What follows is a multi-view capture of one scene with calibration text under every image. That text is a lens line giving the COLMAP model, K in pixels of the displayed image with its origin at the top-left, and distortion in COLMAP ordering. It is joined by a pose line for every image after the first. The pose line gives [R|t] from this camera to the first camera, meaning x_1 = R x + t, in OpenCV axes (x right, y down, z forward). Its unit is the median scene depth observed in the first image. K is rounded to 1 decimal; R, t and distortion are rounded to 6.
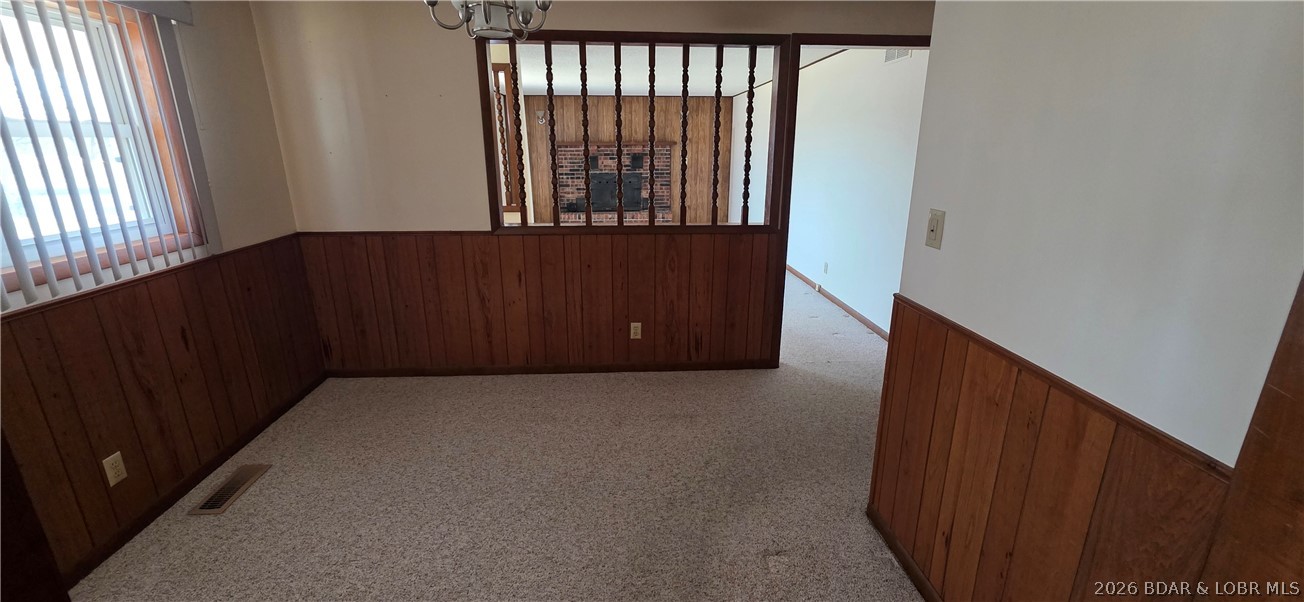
lens RADIAL K [[526.2, 0, 652.0], [0, 526.2, 301.0], [0, 0, 1]] dist [-0.000267, 0.000005]
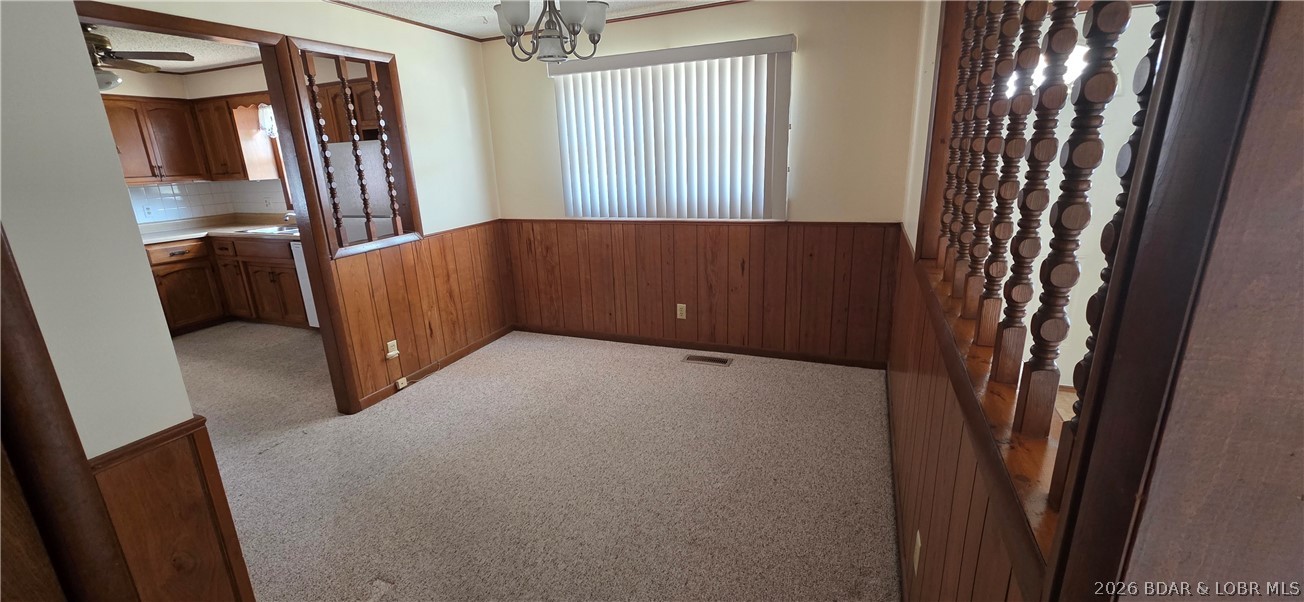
lens RADIAL K [[526.2, 0, 652.0], [0, 526.2, 301.0], [0, 0, 1]] dist [-0.000267, 0.000005]
pose [[-0.435219, 0.263323, -0.860956, 0.693381], [-0.220379, 0.896025, 0.385452, -0.441239], [0.872936, 0.357493, -0.331936, 1.526273]]
